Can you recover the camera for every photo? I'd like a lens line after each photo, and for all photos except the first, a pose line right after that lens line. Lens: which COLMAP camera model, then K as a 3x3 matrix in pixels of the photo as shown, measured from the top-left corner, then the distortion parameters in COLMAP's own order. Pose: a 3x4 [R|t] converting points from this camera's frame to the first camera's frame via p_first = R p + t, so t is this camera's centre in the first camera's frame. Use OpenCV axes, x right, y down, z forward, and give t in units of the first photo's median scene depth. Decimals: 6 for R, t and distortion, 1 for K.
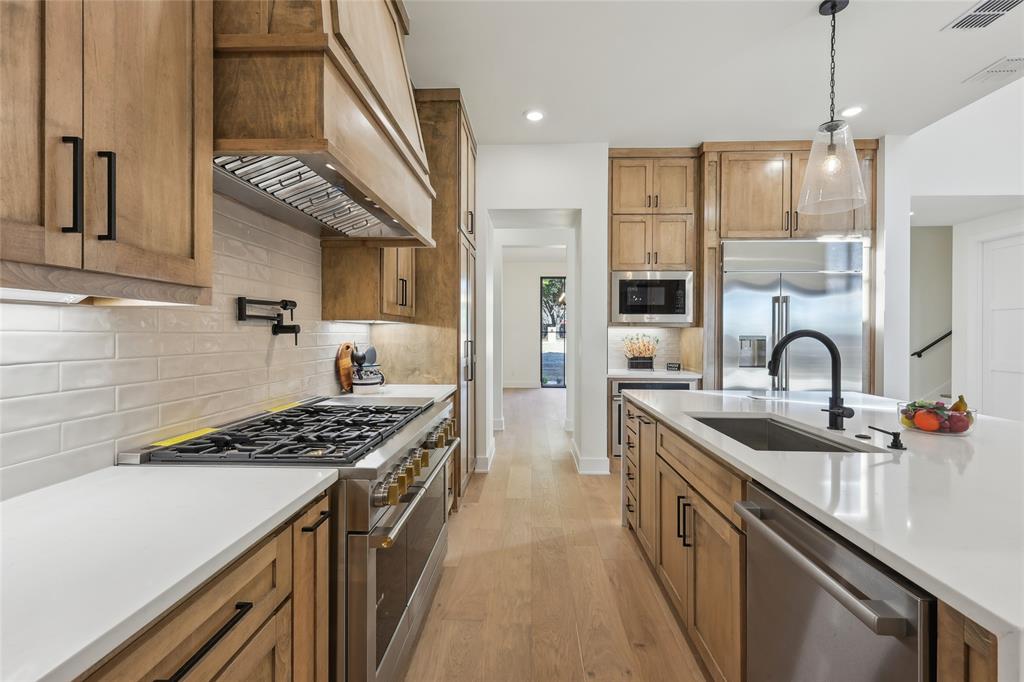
lens RADIAL K [[453.2, 0, 513.6], [0, 453.2, 334.1], [0, 0, 1]] dist [0.007278, 0.000229]
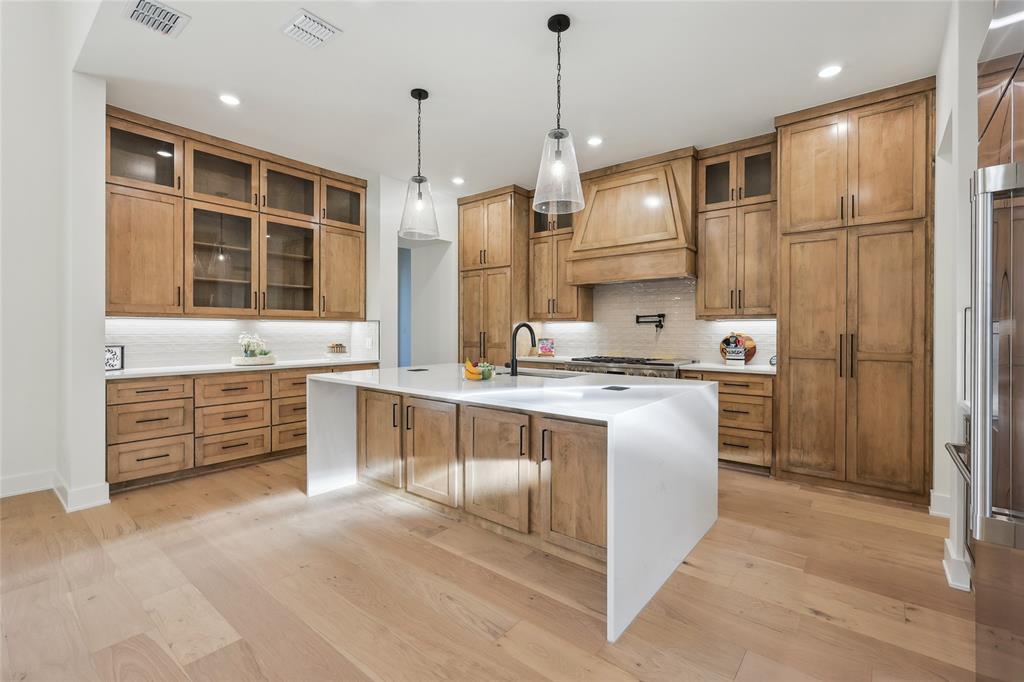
lens RADIAL K [[453.2, 0, 509.8], [0, 453.2, 331.8], [0, 0, 1]] dist [0.007278, 0.000229]
pose [[-0.612208, -0.003148, -0.790691, 1.399279], [-0.006367, 0.999979, 0.000949, 0.016529], [0.790671, 0.005616, -0.612215, 1.346290]]
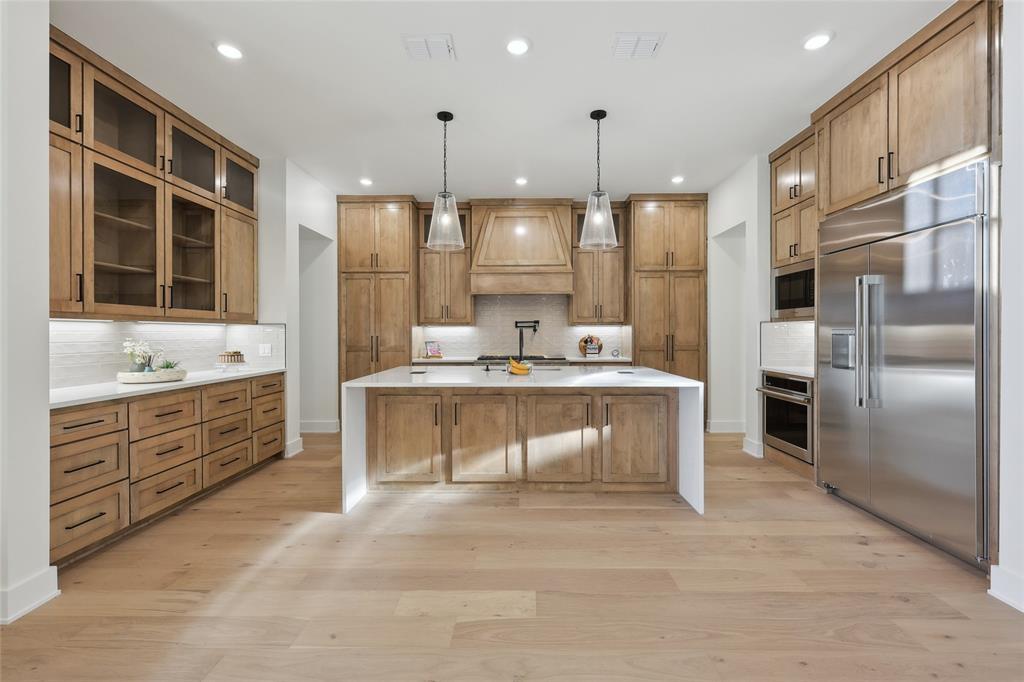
lens RADIAL K [[453.2, 0, 516.1], [0, 453.2, 333.9], [0, 0, 1]] dist [0.007278, 0.000229]
pose [[0.014945, -0.002889, -0.999884, 1.905510], [0.001684, 0.999994, -0.002864, 0.018327], [0.999887, -0.001641, 0.014950, 0.592842]]
